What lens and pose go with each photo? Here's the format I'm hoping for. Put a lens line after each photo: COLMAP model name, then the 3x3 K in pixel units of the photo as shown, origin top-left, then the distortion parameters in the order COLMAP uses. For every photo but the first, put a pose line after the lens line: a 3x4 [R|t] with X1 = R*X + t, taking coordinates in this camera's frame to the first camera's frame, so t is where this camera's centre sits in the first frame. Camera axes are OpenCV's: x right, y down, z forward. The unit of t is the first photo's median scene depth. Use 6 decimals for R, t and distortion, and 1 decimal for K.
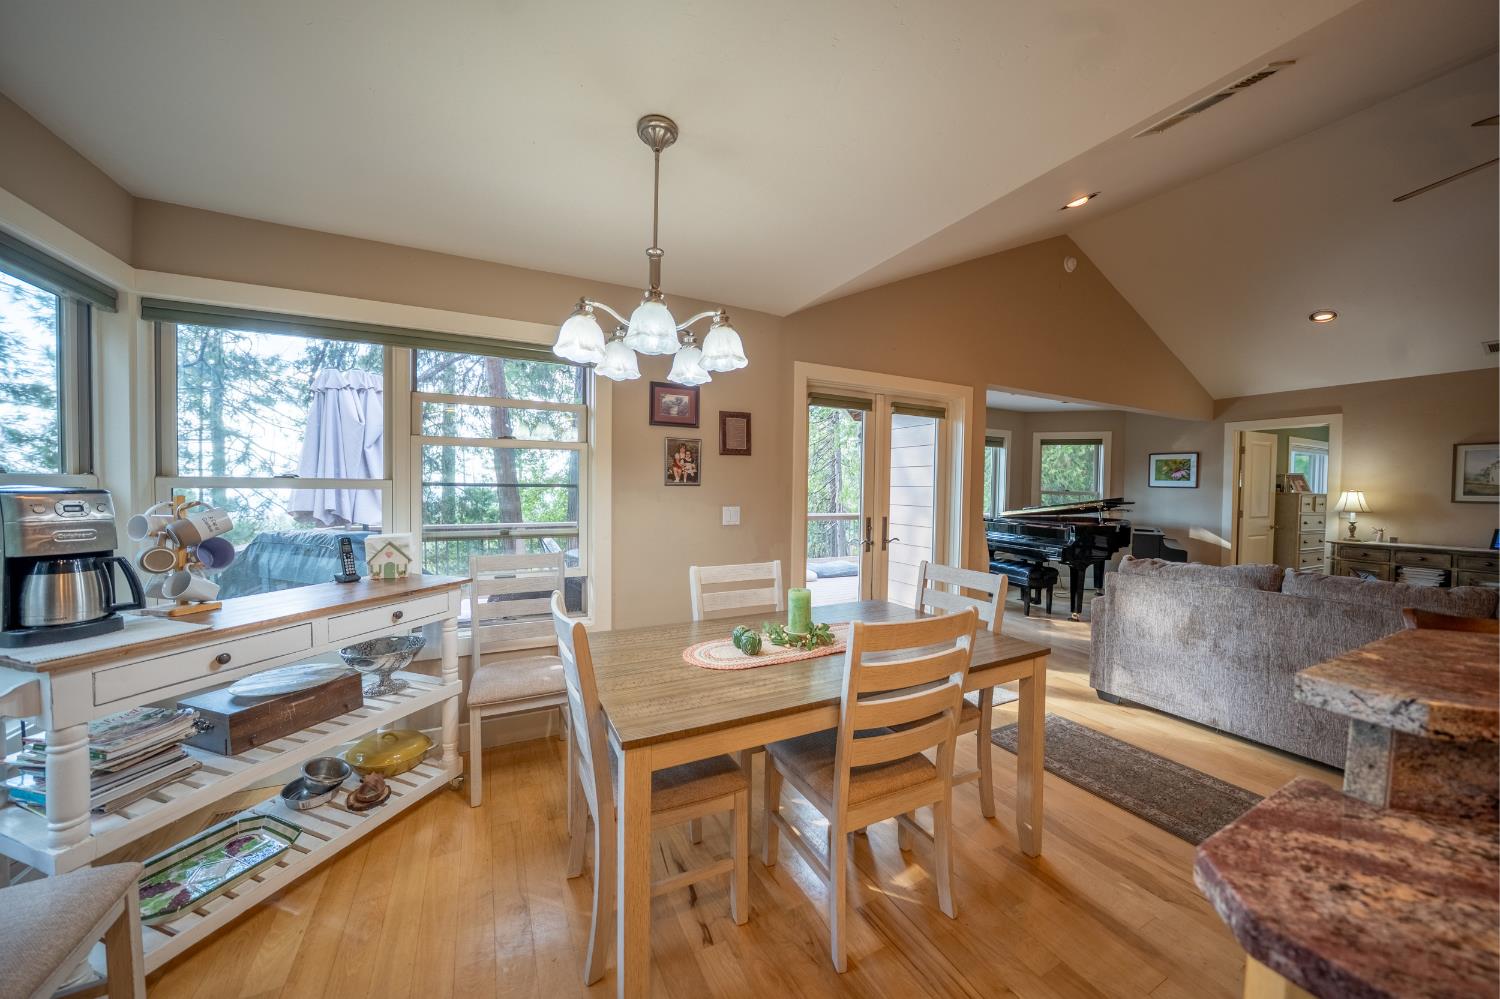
lens RADIAL K [[519.5, 0, 778.7], [0, 519.5, 505.9], [0, 0, 1]] dist [-0.025755, 0.003183]
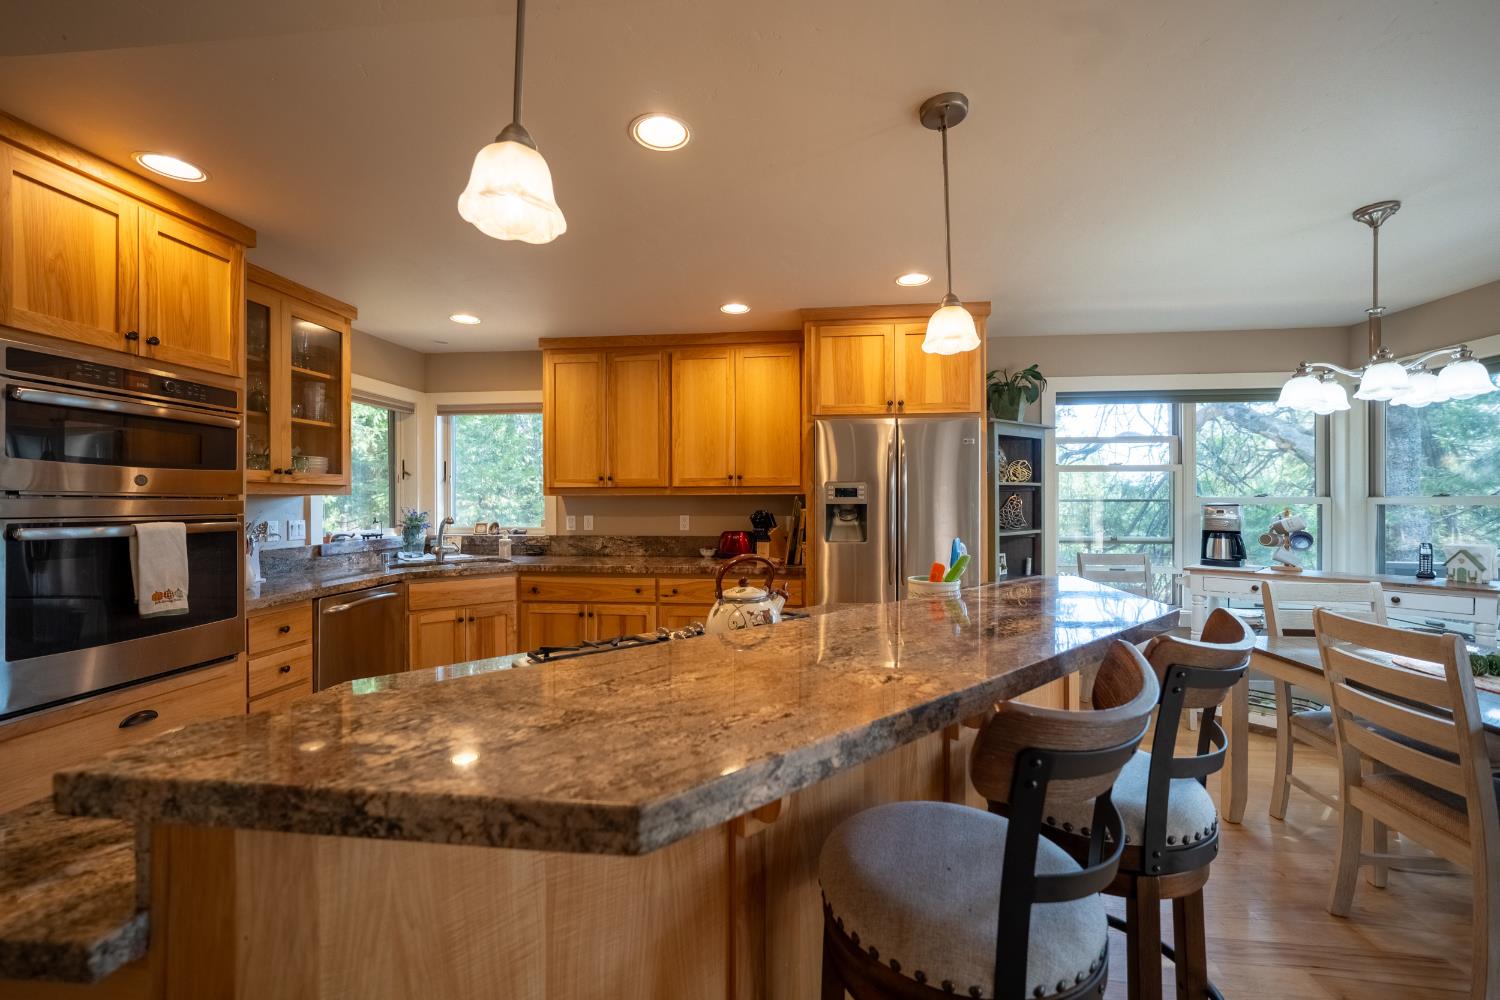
lens RADIAL K [[600.3, 0, 751.6], [0, 600.3, 501.0], [0, 0, 1]] dist [-0.010227, 0.003505]
pose [[-0.561757, -0.011974, -0.827215, 1.874892], [-0.034718, 0.999356, 0.009111, 0.003541], [0.826573, 0.033838, -0.561811, 0.619569]]
